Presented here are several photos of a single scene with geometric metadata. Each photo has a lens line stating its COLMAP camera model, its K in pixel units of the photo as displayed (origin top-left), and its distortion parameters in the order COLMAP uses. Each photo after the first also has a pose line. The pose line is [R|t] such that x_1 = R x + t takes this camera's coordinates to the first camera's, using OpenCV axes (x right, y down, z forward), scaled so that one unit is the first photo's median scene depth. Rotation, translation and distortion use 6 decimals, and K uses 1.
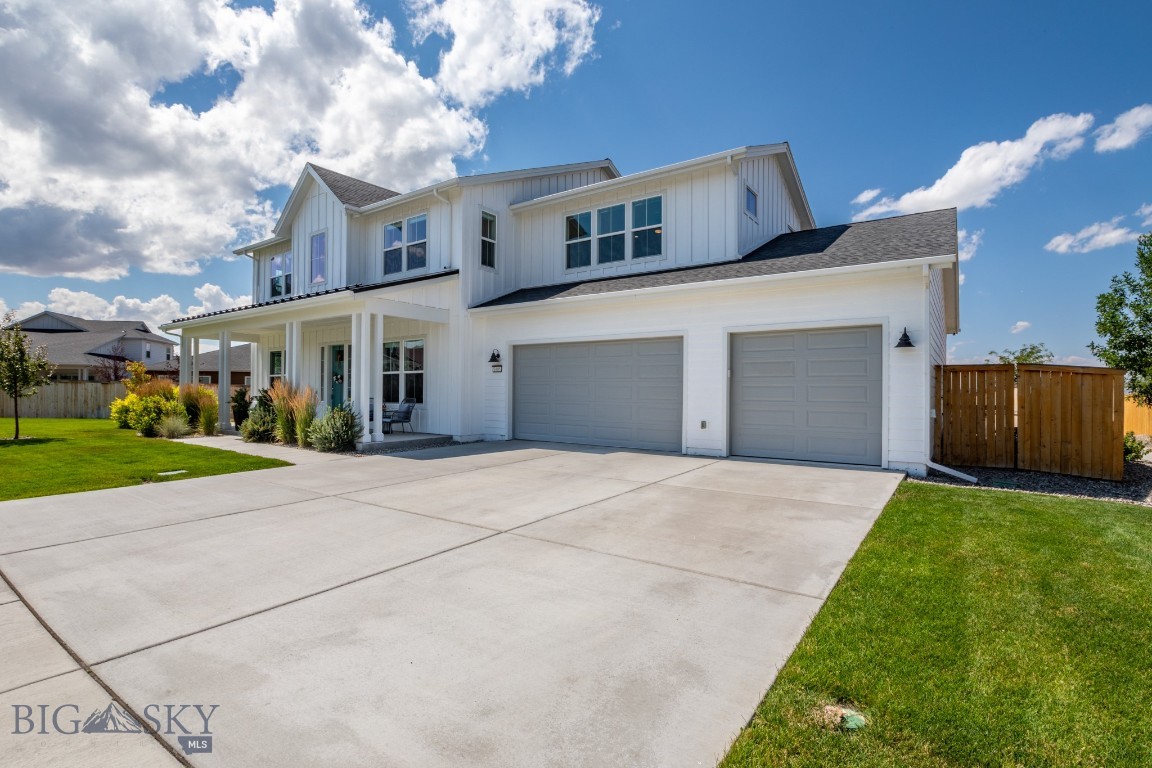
lens RADIAL K [[536.2, 0, 576.0], [0, 536.2, 384.0], [0, 0, 1]] dist [0.000151, 0.000013]
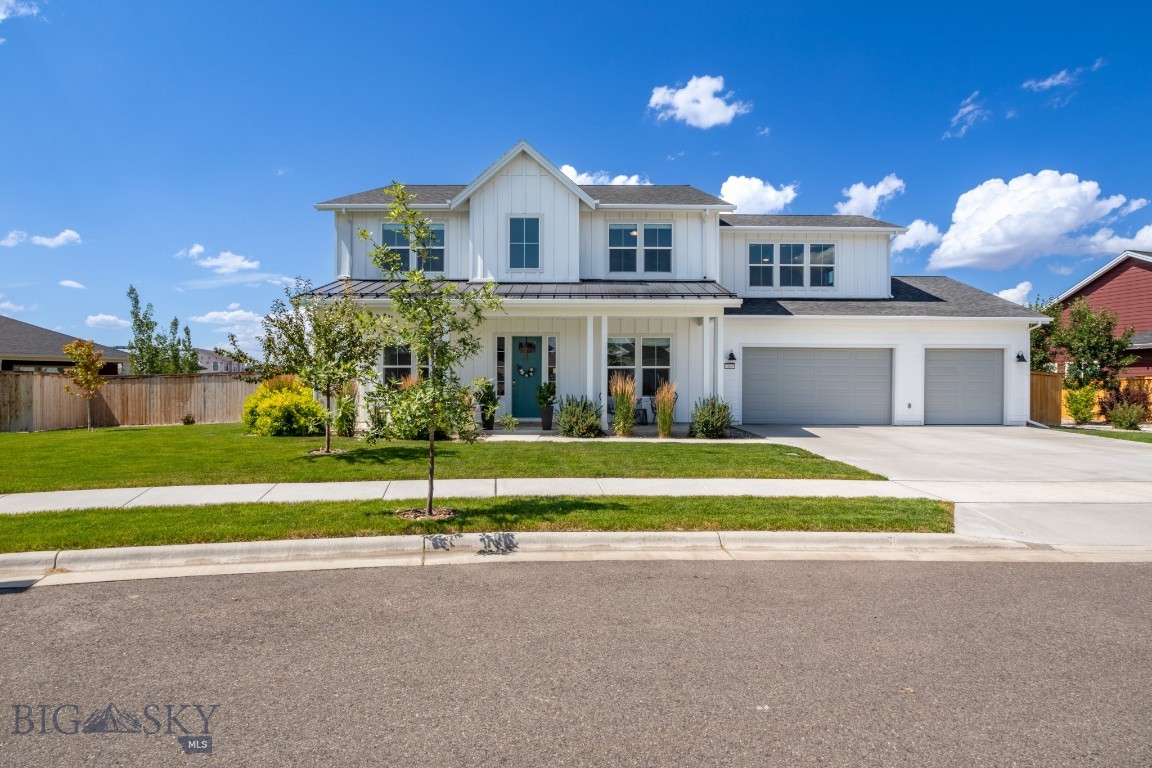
lens RADIAL K [[564.2, 0, 576.0], [0, 564.2, 384.0], [0, 0, 1]] dist [-0.000836, -0.000192]
pose [[0.804310, -0.001704, 0.594207, -1.178315], [-0.003269, 0.999968, 0.007293, 0.003131], [-0.594201, -0.007808, 0.804279, 0.201552]]
